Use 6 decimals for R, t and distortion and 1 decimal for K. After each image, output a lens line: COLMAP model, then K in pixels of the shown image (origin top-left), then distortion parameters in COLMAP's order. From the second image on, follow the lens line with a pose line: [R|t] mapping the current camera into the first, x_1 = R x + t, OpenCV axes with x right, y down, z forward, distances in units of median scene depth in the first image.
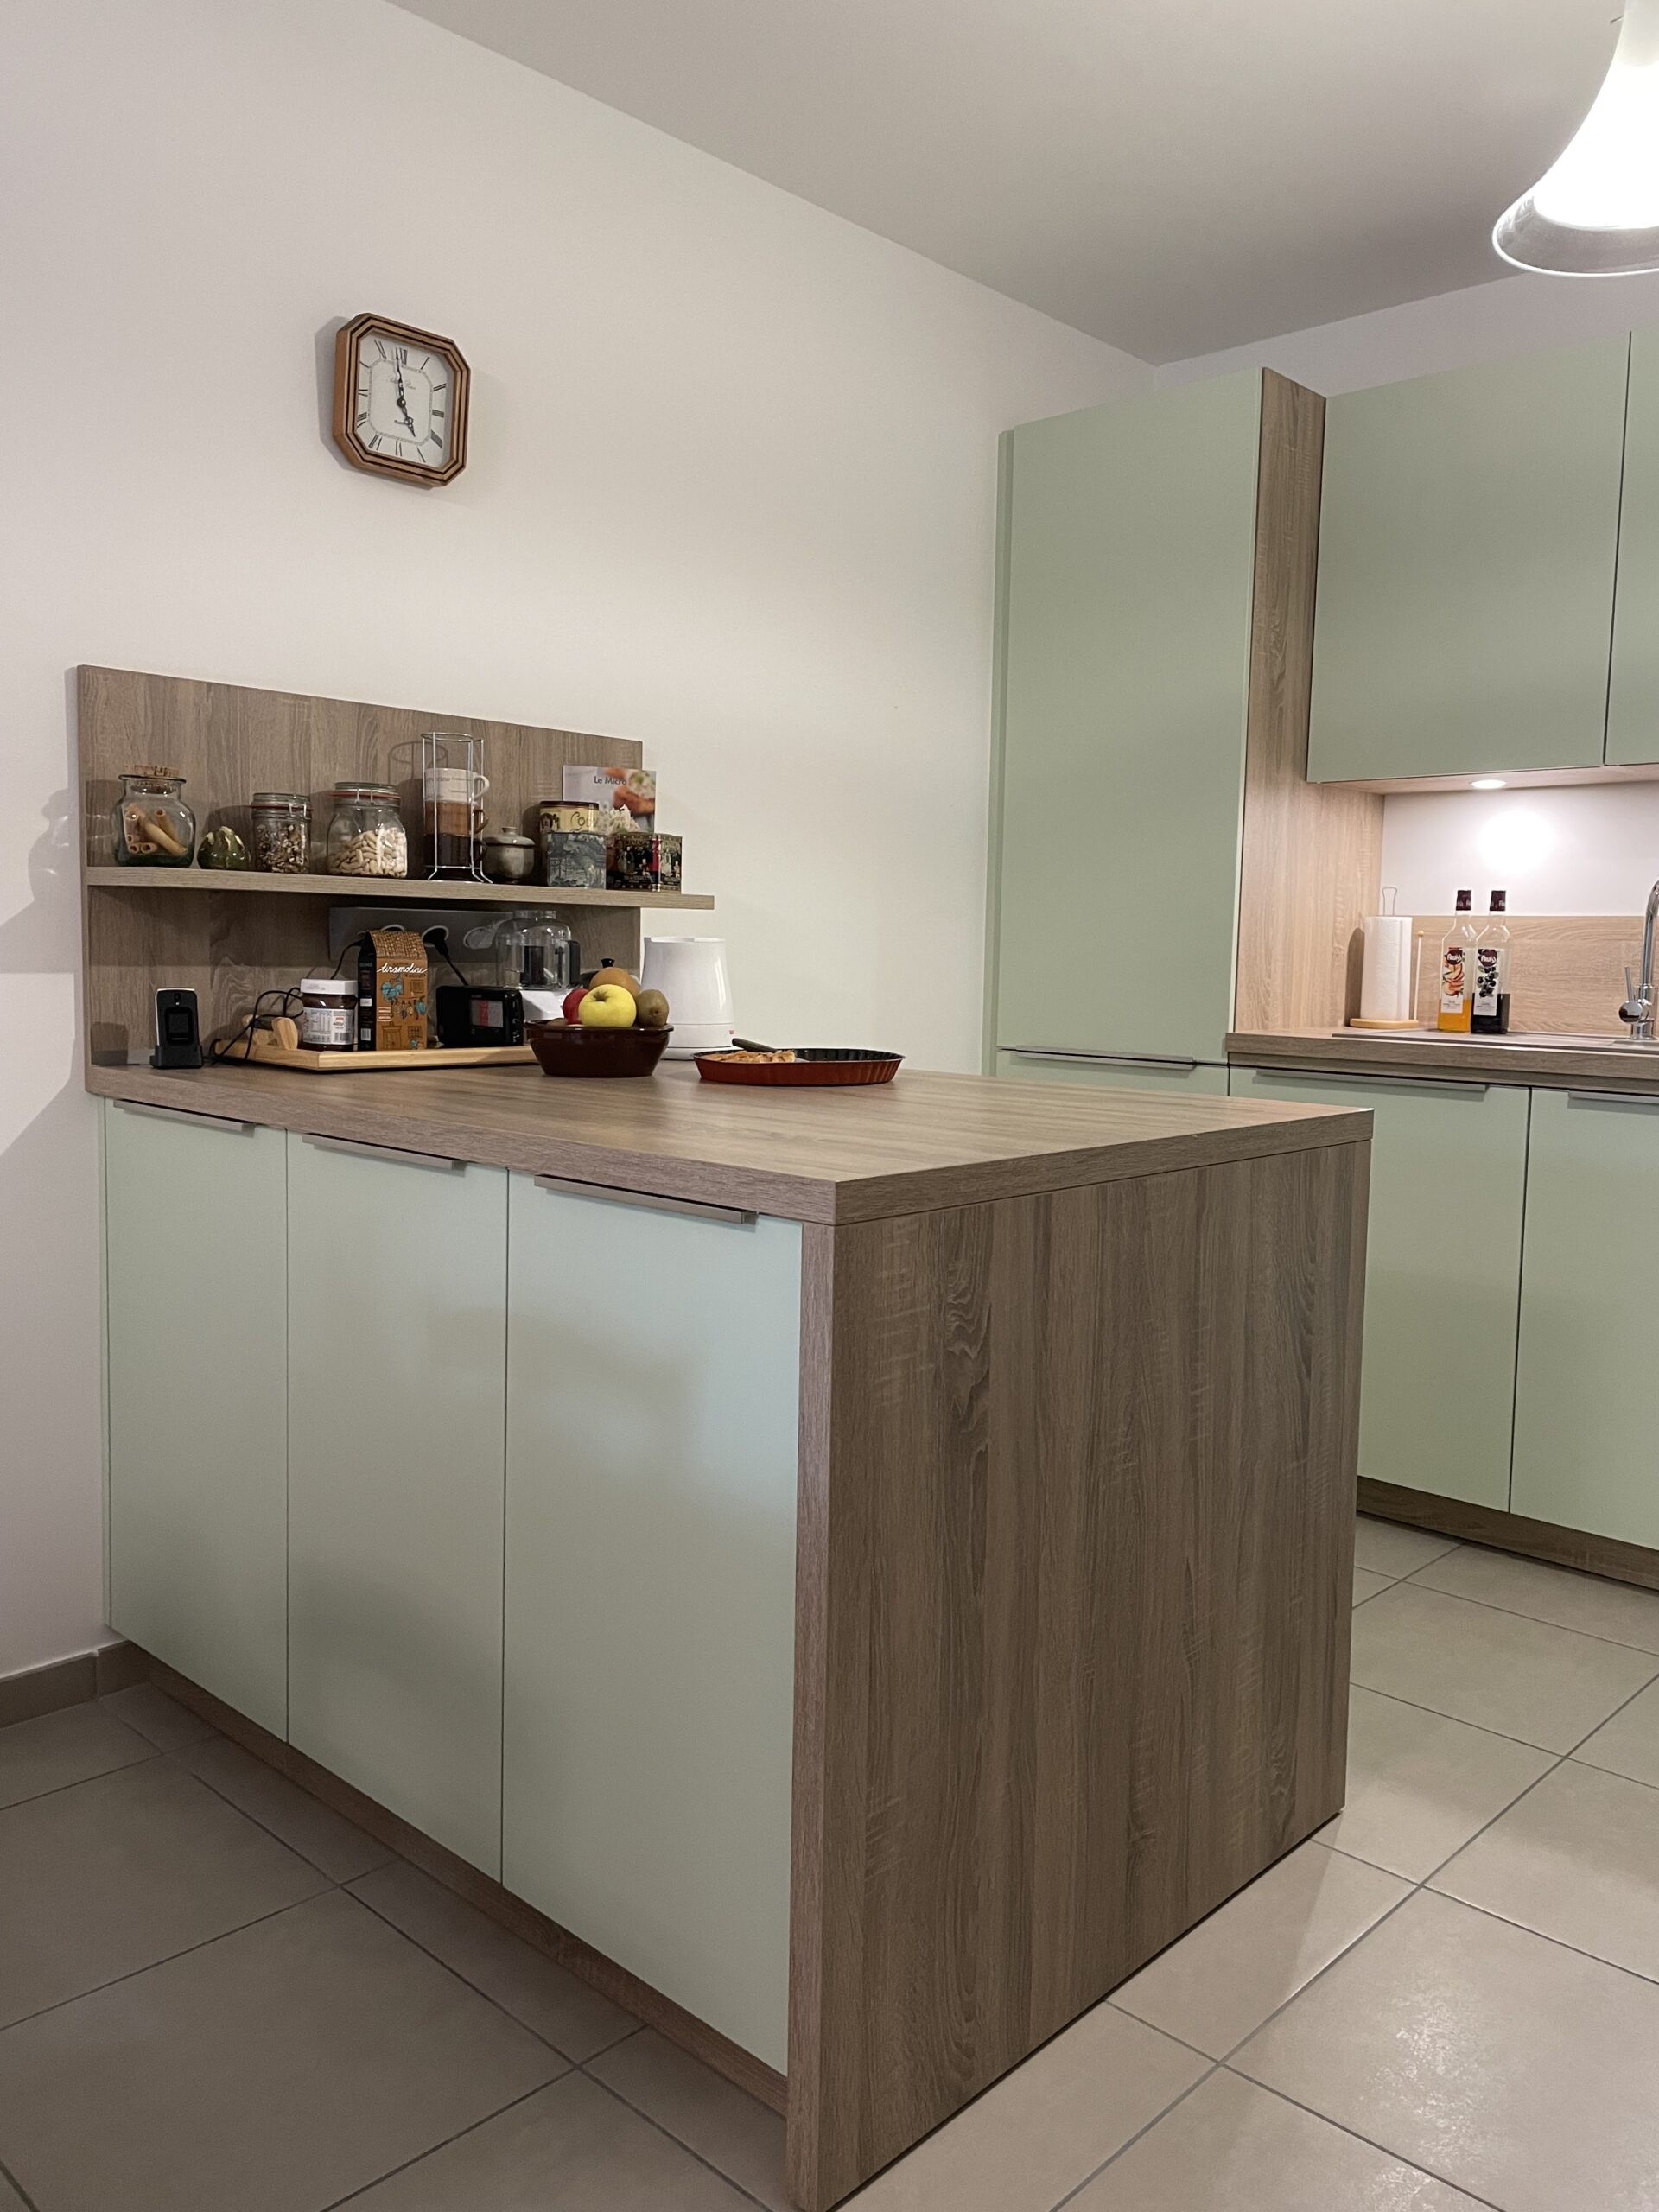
lens RADIAL K [[1656.2, 0, 858.5], [0, 1656.2, 1090.1], [0, 0, 1]] dist [0.102733, -0.139459]
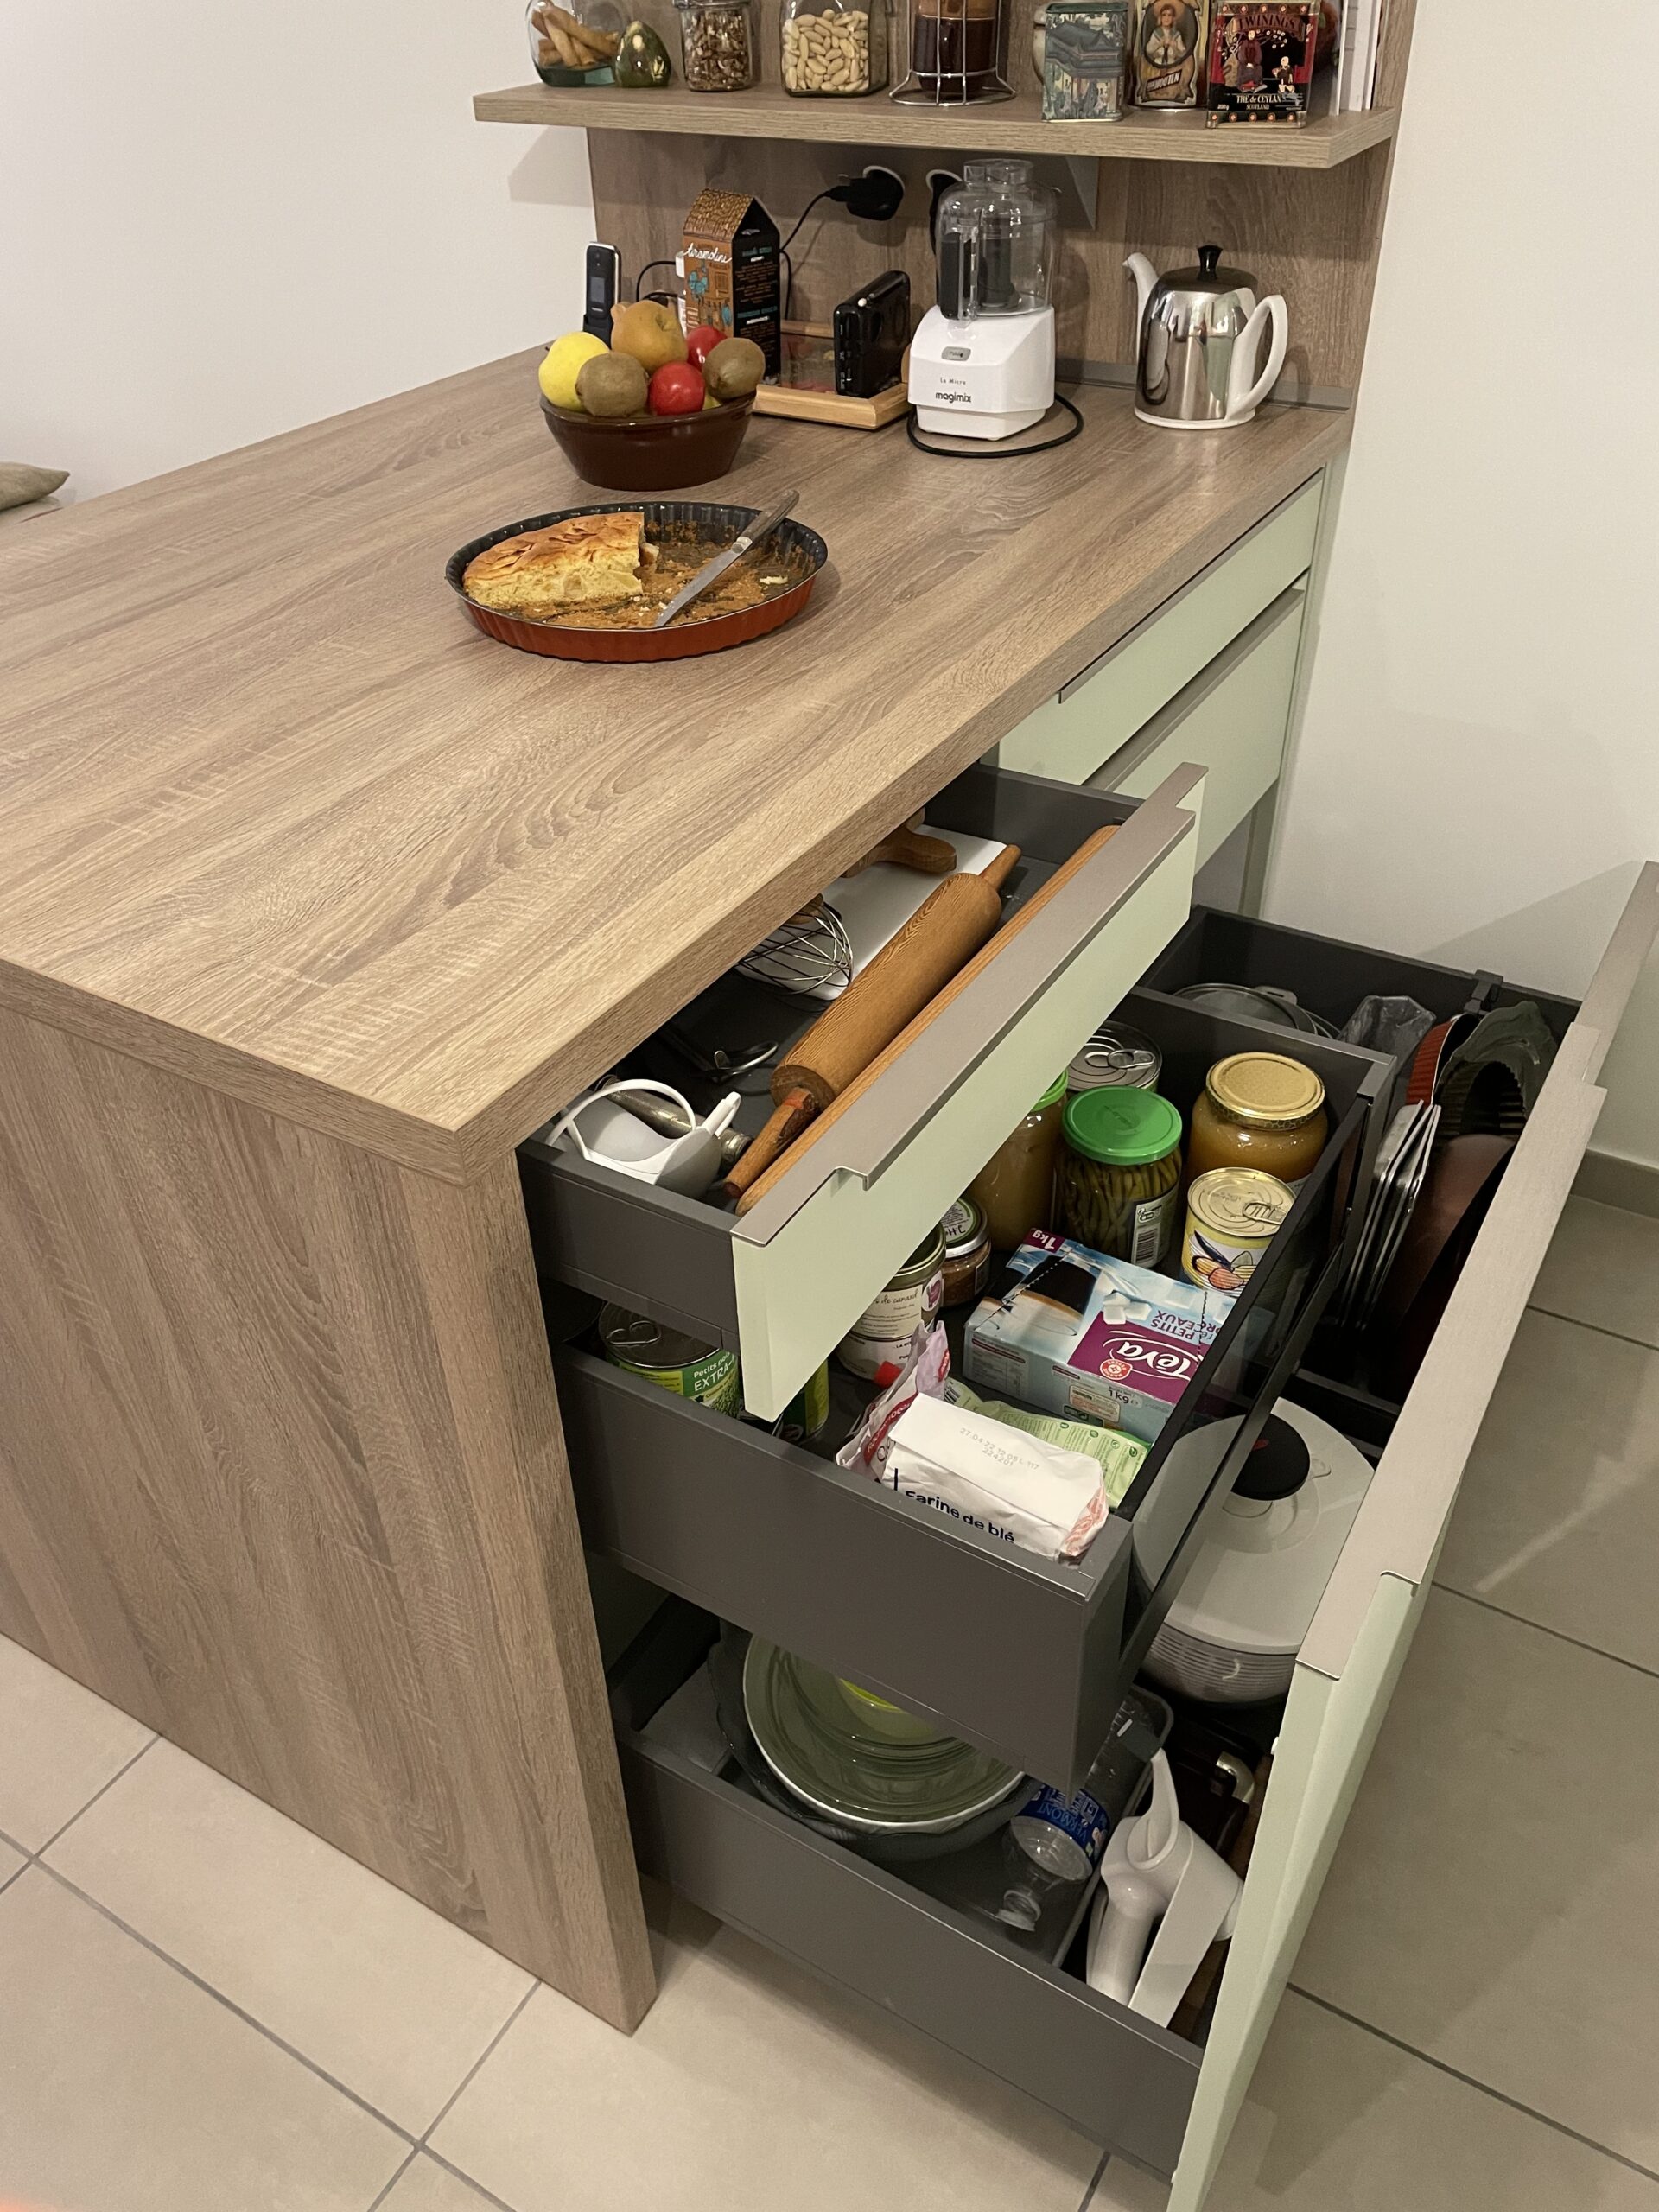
lens RADIAL K [[1665.9, 0, 822.5], [0, 1665.9, 1090.5], [0, 0, 1]] dist [0.096282, -0.124069]
pose [[0.213743, 0.559159, -0.801034, 0.531712], [-0.057103, 0.825733, 0.561163, -0.184268], [0.975220, -0.074204, 0.208424, 0.830476]]
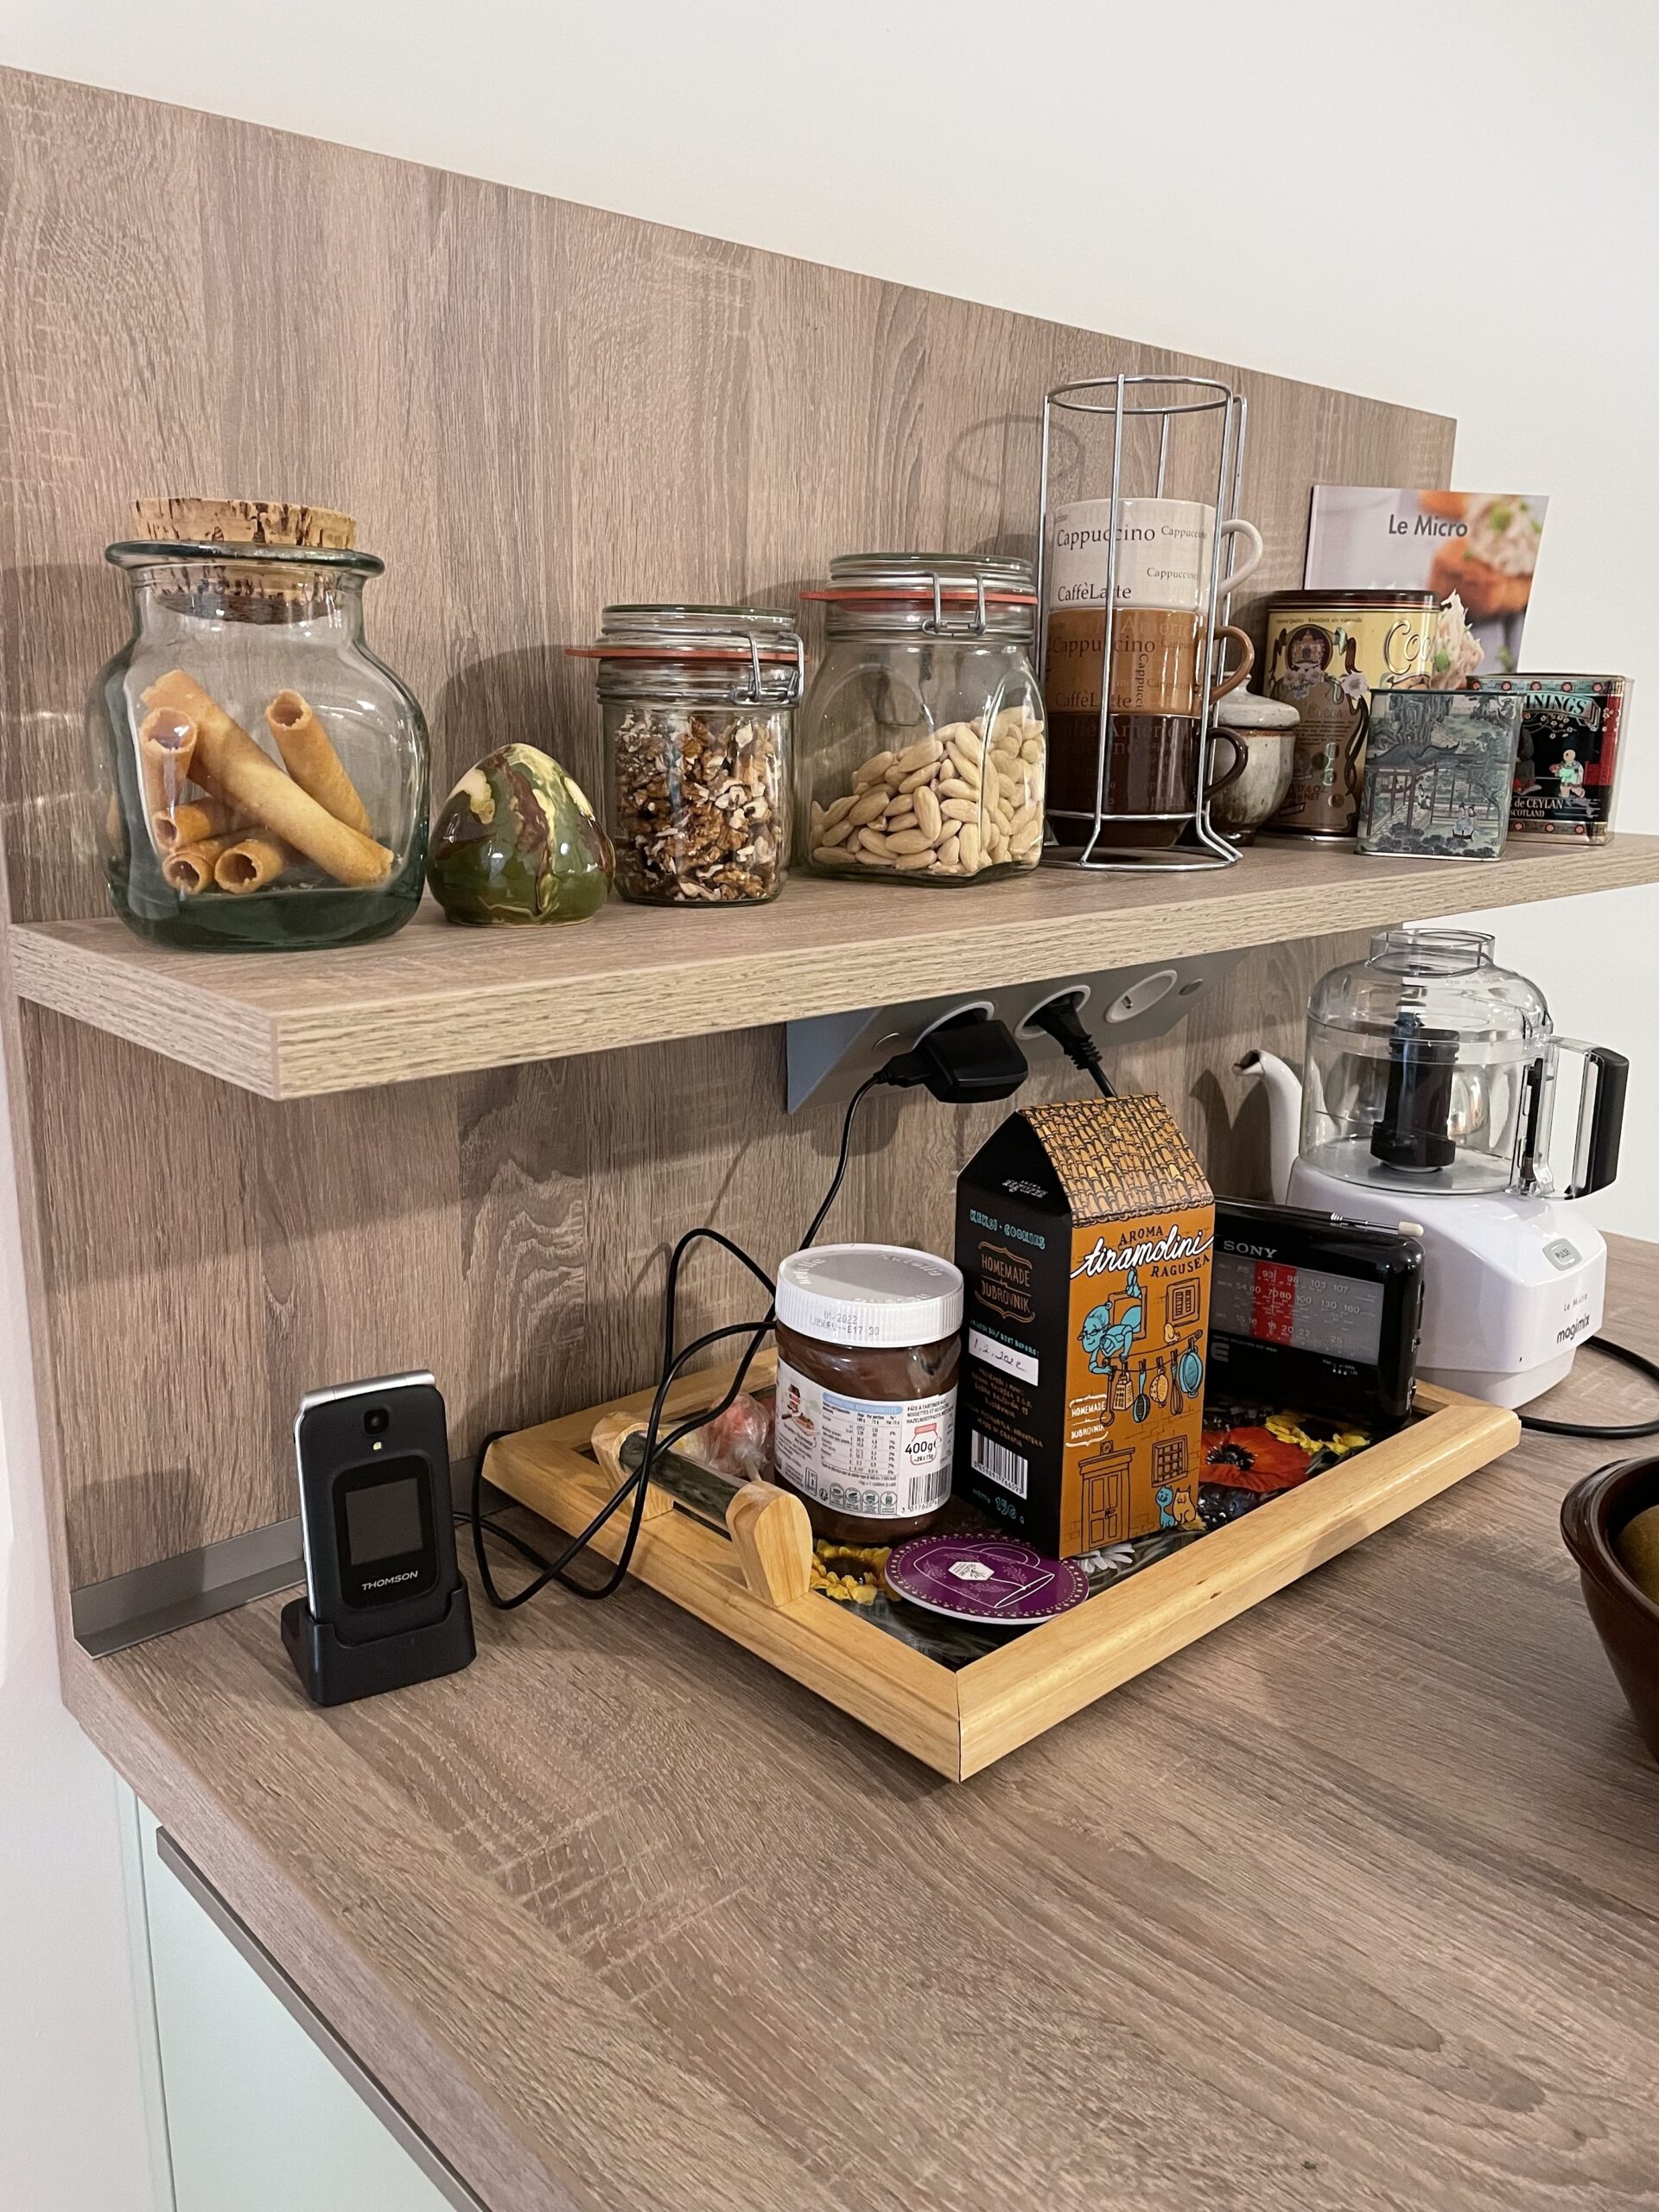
lens RADIAL K [[1665.9, 0, 822.5], [0, 1665.9, 1090.5], [0, 0, 1]] dist [0.096282, -0.124069]
pose [[0.997532, 0.008678, -0.069671, -0.295447], [0.001049, 0.990378, 0.138384, -0.131984], [0.070202, -0.138115, 0.987925, 0.697933]]
